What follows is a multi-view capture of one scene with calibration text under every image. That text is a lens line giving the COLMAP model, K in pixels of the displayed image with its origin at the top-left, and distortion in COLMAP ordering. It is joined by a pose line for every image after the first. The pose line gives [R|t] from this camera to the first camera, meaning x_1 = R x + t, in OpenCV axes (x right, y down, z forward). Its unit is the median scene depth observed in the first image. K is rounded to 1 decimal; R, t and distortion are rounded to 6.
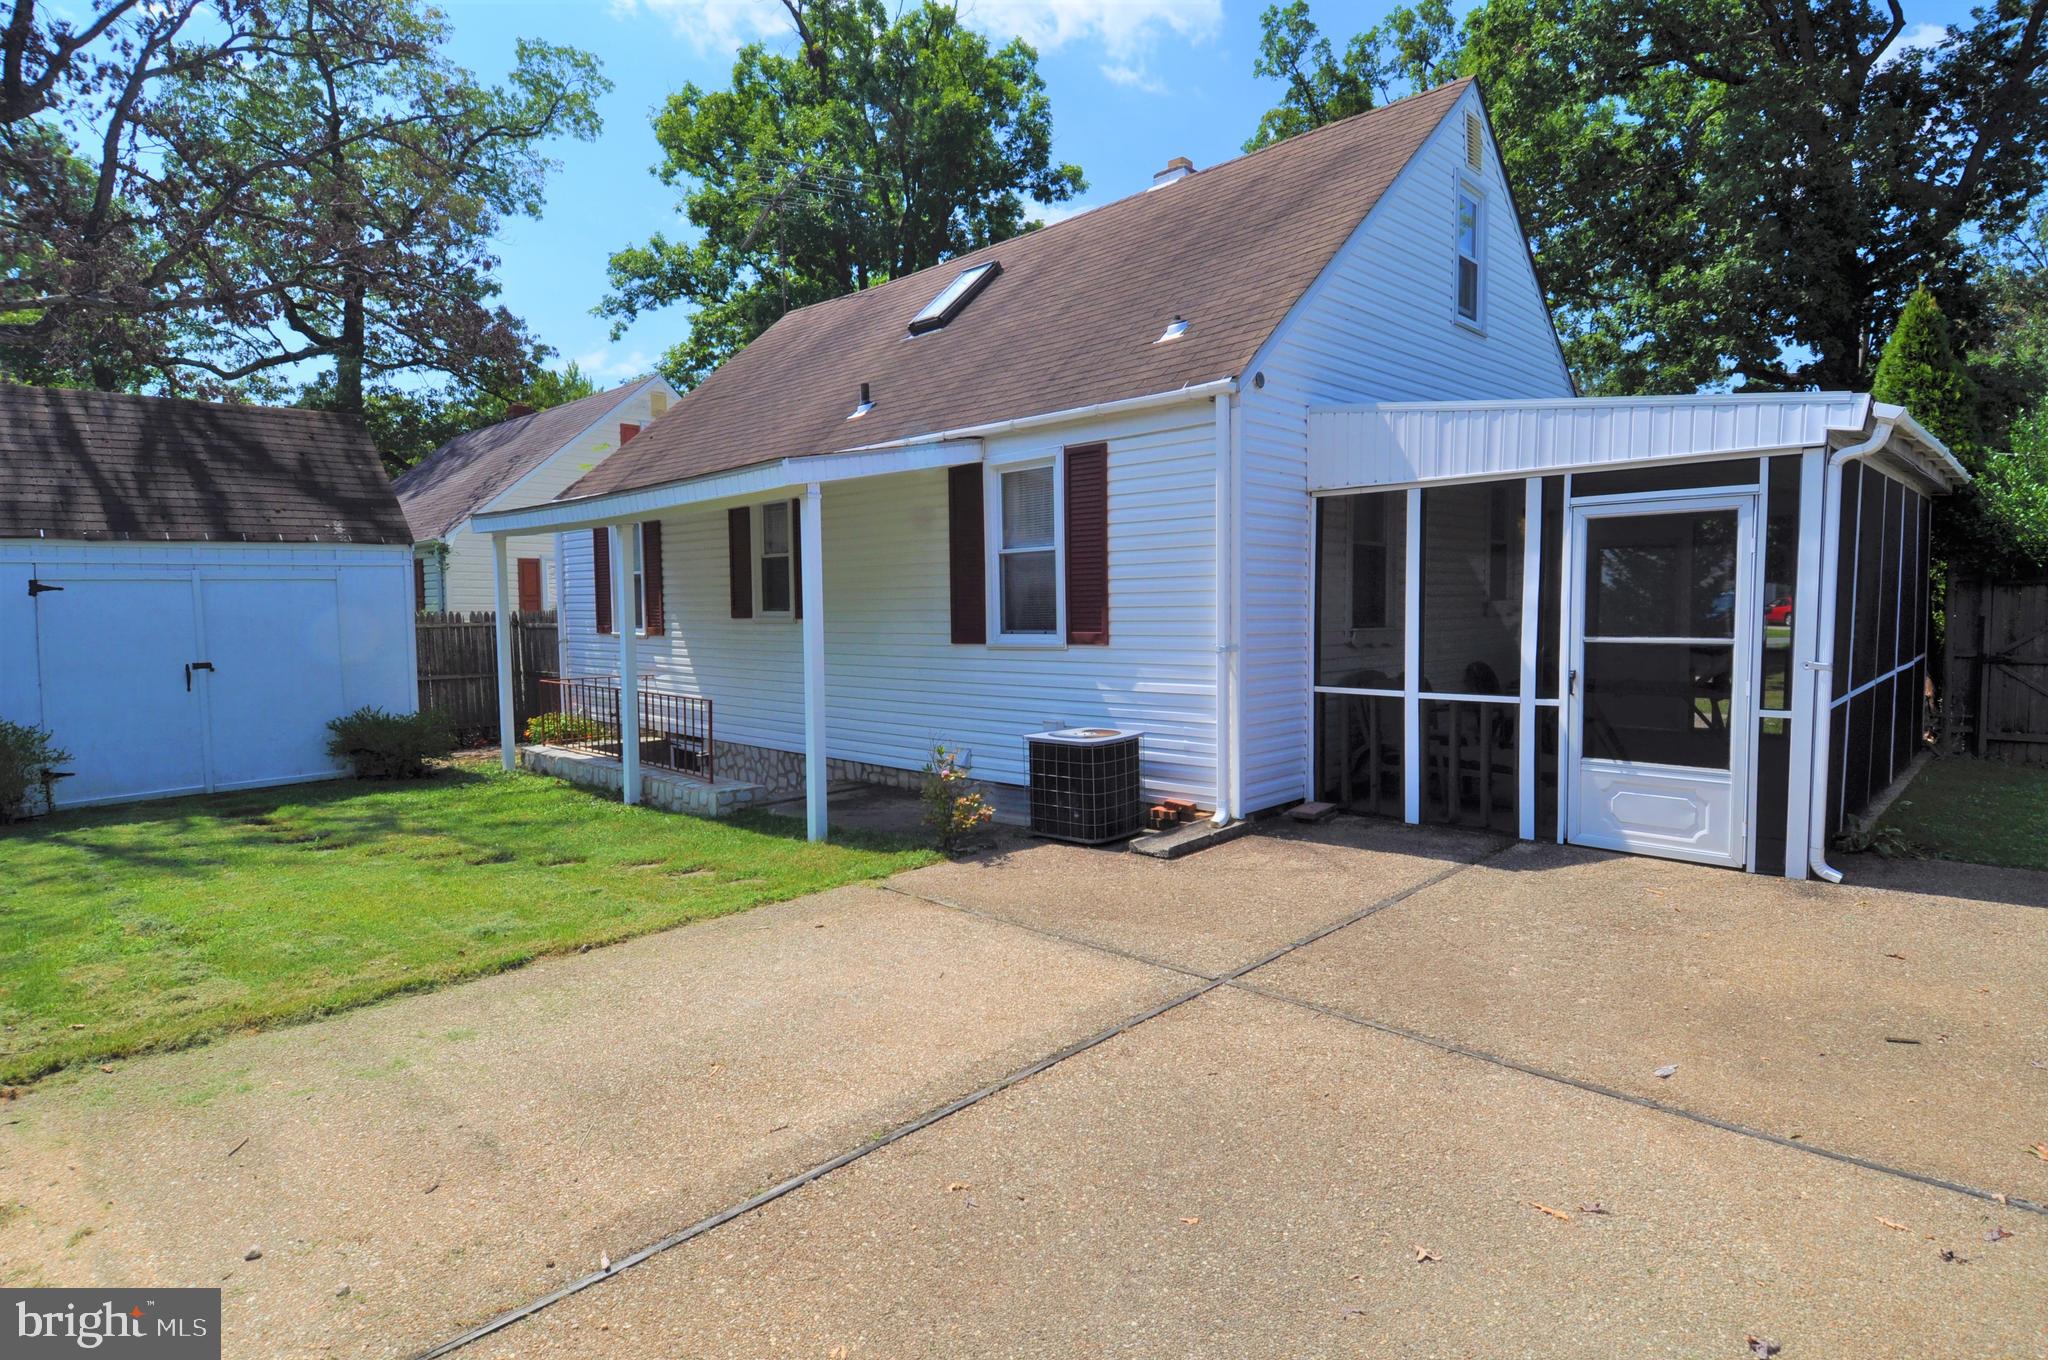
lens RADIAL K [[1078.9, 0, 1029.0], [0, 1078.9, 681.4], [0, 0, 1]] dist [0.015151, -0.001911]
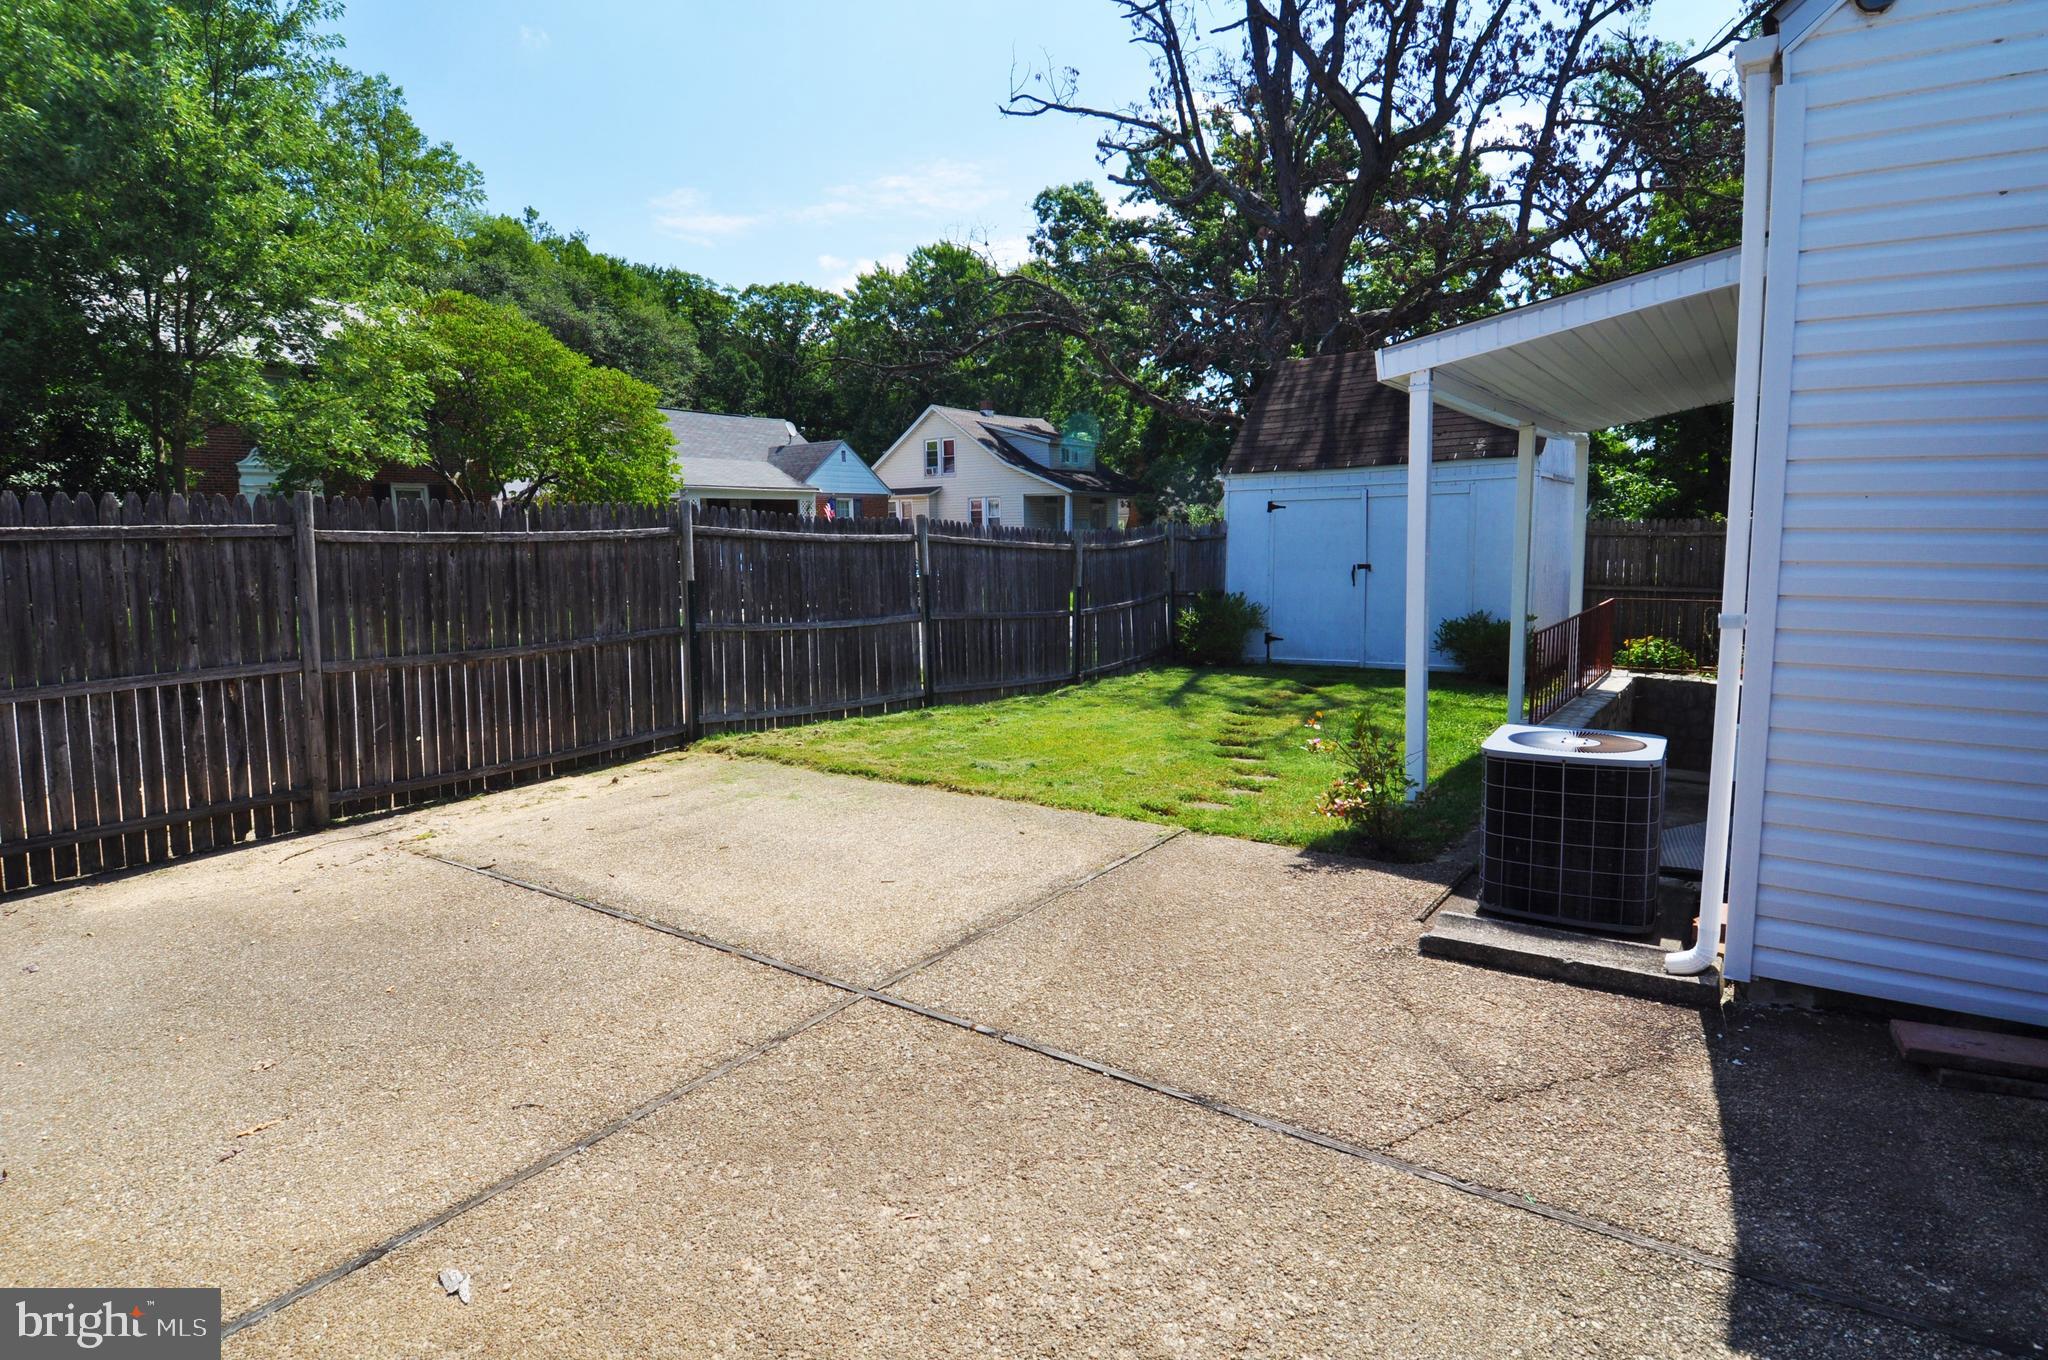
lens RADIAL K [[1078.9, 0, 1025.5], [0, 1078.9, 670.5], [0, 0, 1]] dist [0.015151, -0.001911]
pose [[0.135323, 0.138278, -0.981105, 0.936235], [-0.054766, 0.989743, 0.131942, -0.083254], [0.989287, 0.035877, 0.141508, 0.948551]]
